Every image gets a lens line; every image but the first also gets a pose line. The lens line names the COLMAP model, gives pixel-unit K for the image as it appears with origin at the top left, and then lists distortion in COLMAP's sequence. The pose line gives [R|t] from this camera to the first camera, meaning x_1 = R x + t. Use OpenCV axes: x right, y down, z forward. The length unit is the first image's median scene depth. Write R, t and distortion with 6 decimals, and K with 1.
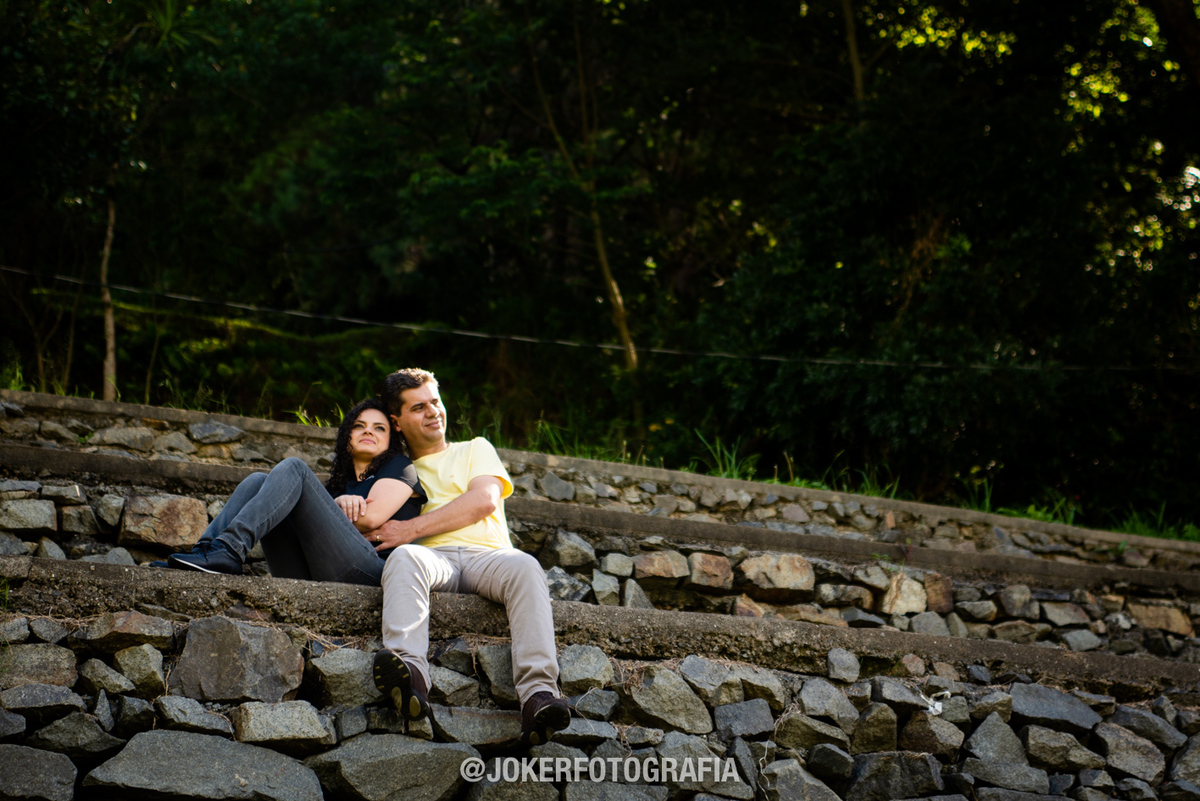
lens RADIAL K [[2298.2, 0, 600.0], [0, 2298.2, 400.5], [0, 0, 1]] dist [0.352330, 0.570769]
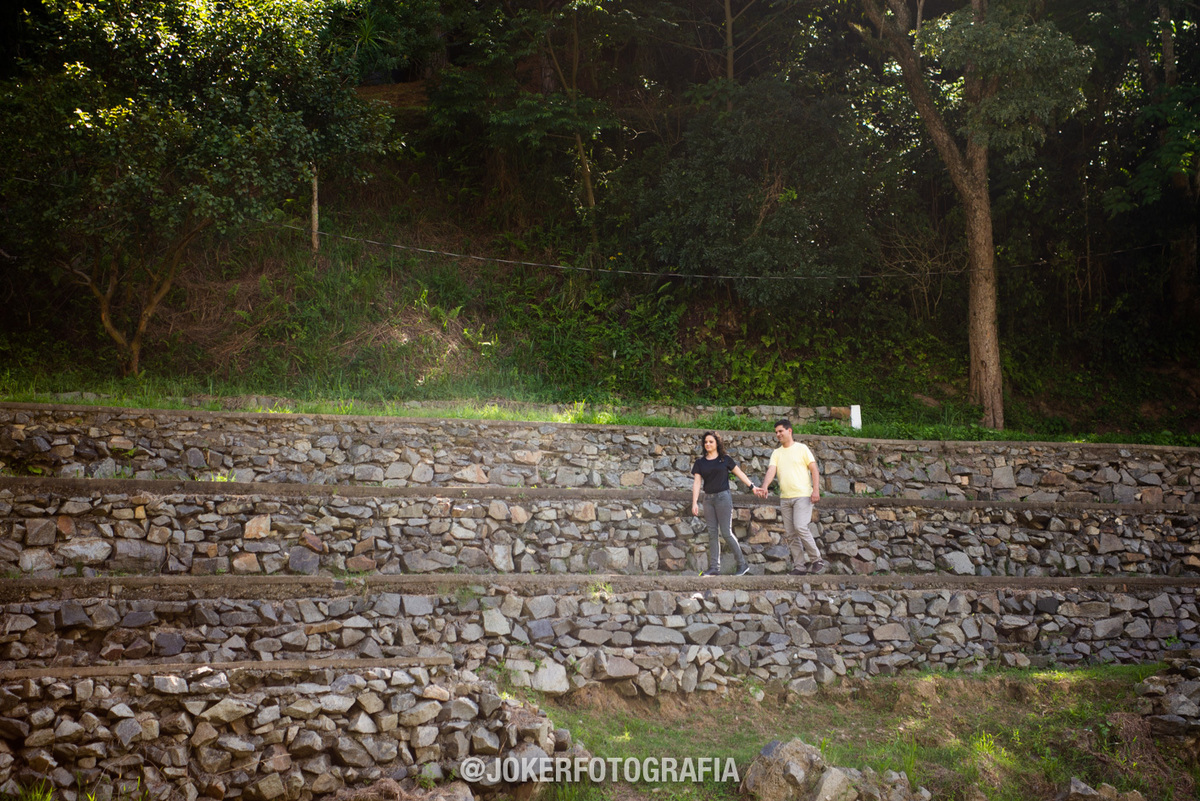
lens RADIAL K [[2298.2, 0, 600.0], [0, 2298.2, 400.5], [0, 0, 1]] dist [0.352330, 0.570769]
pose [[0.987293, 0.039281, 0.153981, -0.779960], [-0.081125, 0.957777, 0.275829, -1.136446], [-0.136644, -0.284816, 0.948793, -2.260351]]
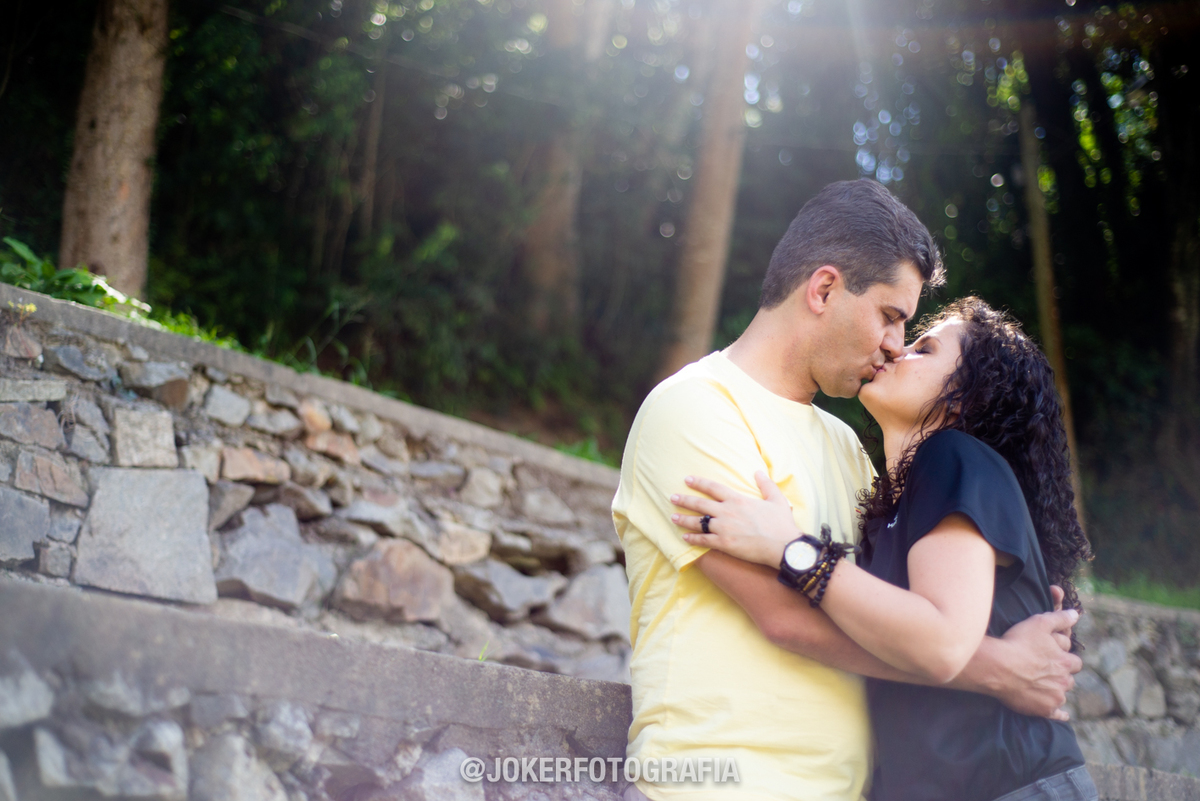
lens RADIAL K [[1796.9, 0, 600.0], [0, 1796.9, 400.5], [0, 0, 1]] dist [-0.011148, -0.015680]
pose [[0.810785, 0.215872, 0.544084, 0.488809], [-0.293348, 0.954211, 0.058547, 0.073304], [-0.506532, -0.207075, 0.836986, 1.327295]]
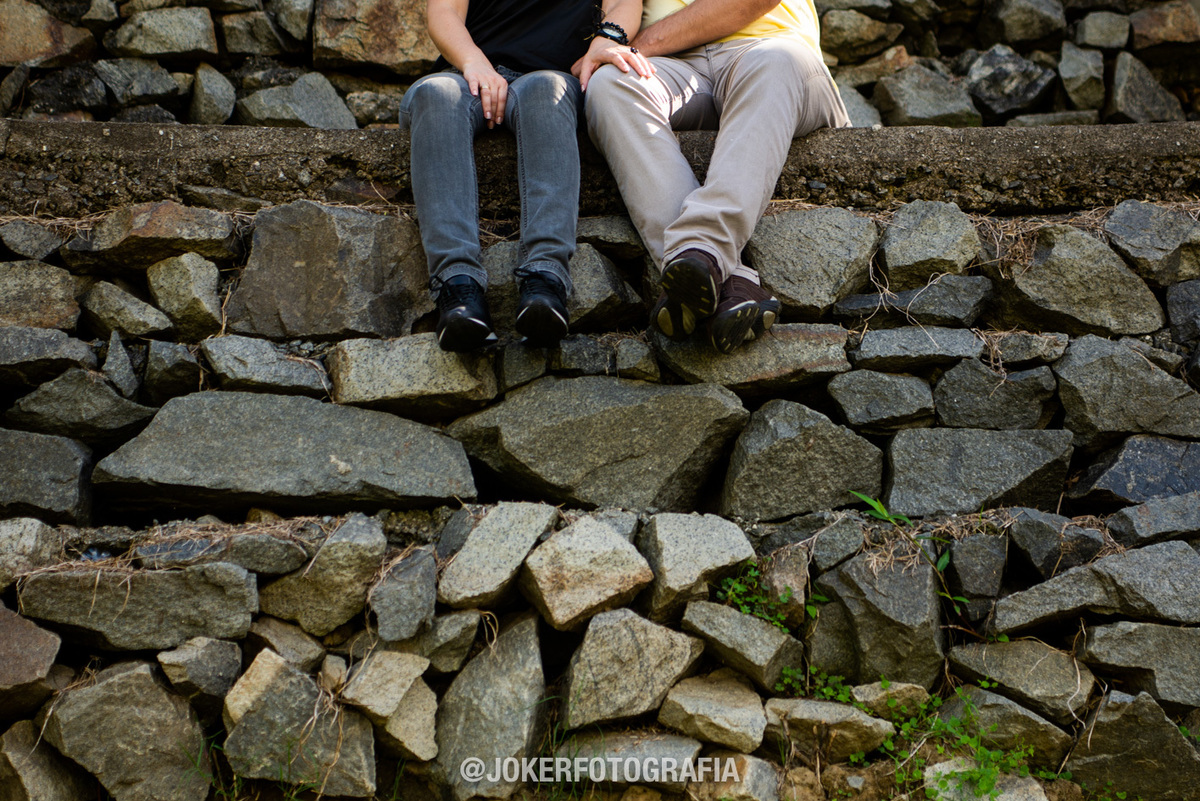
lens RADIAL K [[2792.9, 0, 602.7], [0, 2792.9, 482.0], [0, 0, 1]] dist [0.354594, 0.452400]
pose [[0.963577, -0.040237, -0.264385, 0.100150], [0.101122, 0.970035, 0.220920, 0.007486], [0.247574, -0.239609, 0.938773, 0.280427]]
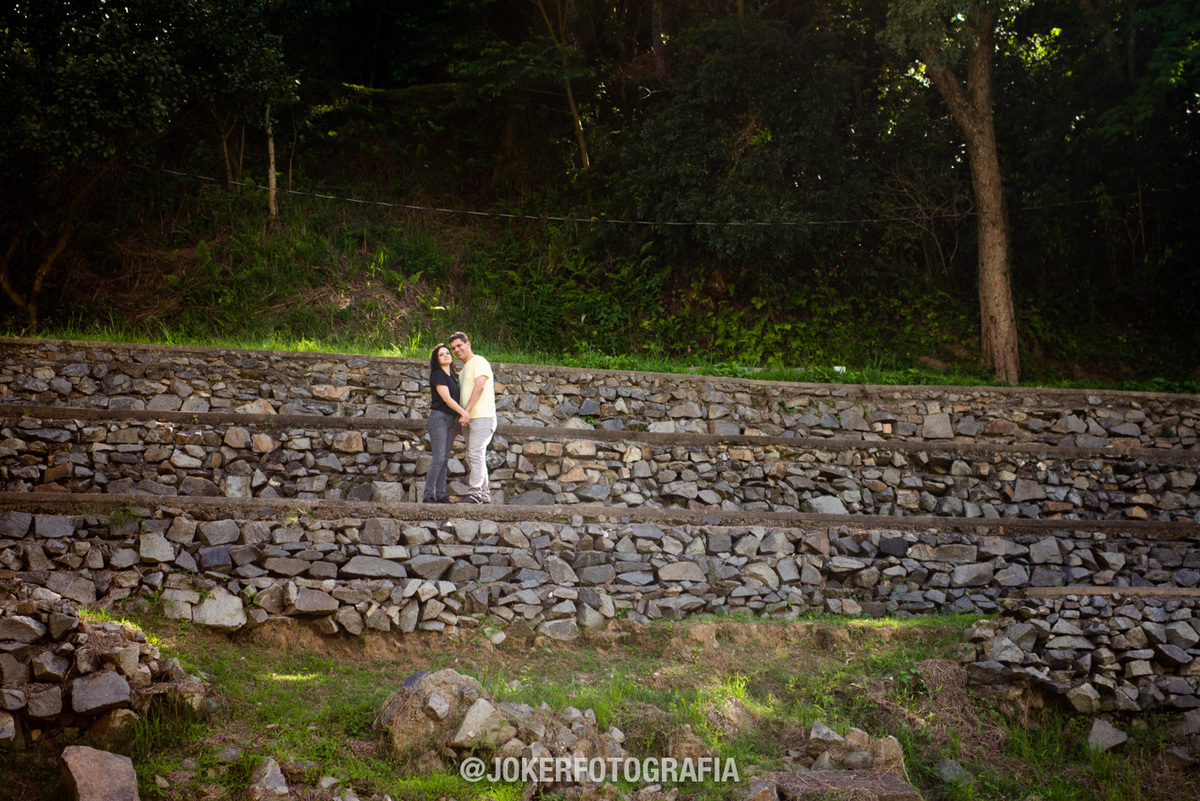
lens RADIAL K [[2298.2, 0, 600.0], [0, 2298.2, 400.5], [0, 0, 1]] dist [0.352330, 0.570769]
pose [[0.999367, 0.026807, -0.023390, 0.211606], [-0.020137, 0.968224, 0.249274, -0.828738], [0.029329, -0.248645, 0.968150, -1.967590]]
